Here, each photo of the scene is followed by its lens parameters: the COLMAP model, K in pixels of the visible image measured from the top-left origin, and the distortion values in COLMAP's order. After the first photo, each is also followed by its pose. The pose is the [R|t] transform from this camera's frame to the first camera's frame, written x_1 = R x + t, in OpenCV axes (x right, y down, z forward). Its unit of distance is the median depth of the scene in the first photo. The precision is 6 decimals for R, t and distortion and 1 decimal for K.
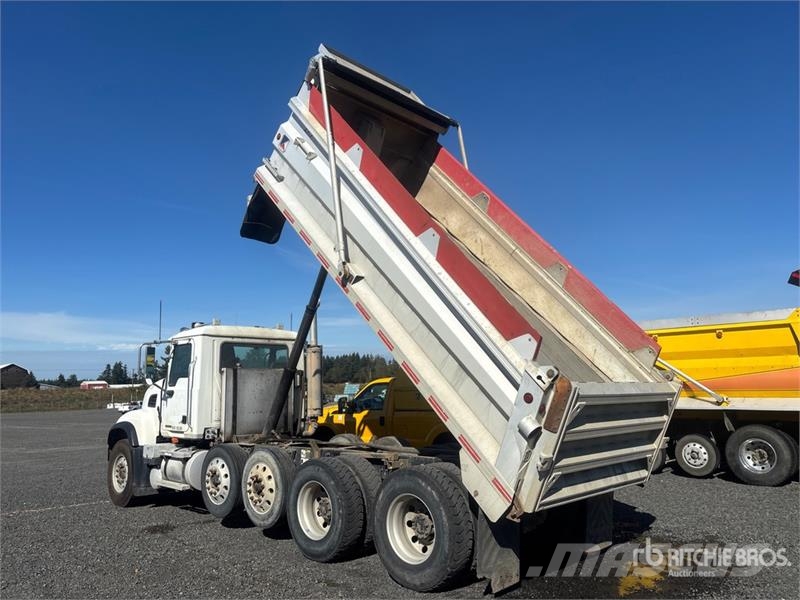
lens RADIAL K [[587.1, 0, 400.0], [0, 587.1, 300.0], [0, 0, 1]] dist [0.070595, -0.080818]
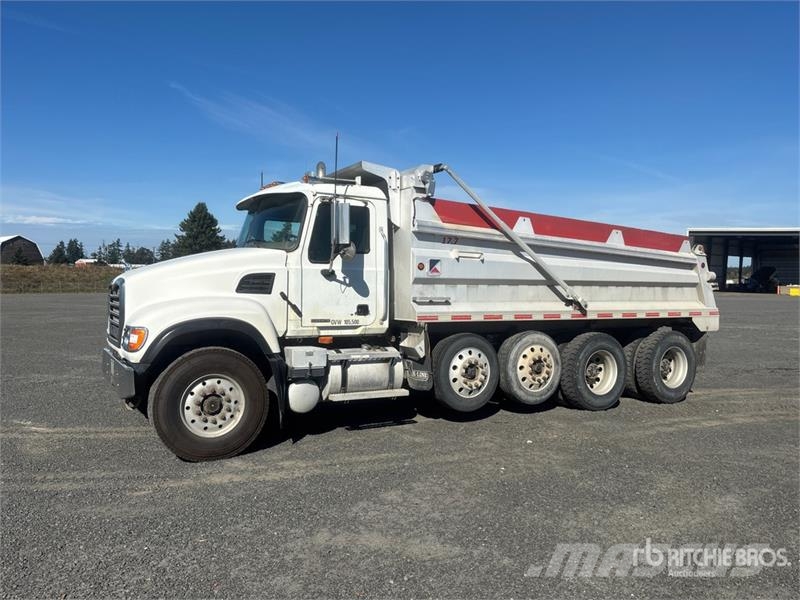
lens RADIAL K [[587.1, 0, 400.0], [0, 587.1, 300.0], [0, 0, 1]] dist [0.070595, -0.080818]
pose [[0.320085, -0.006724, 0.947365, -1.065538], [-0.161831, 0.984890, 0.061668, 0.139135], [-0.933465, -0.173052, 0.314160, 0.742632]]
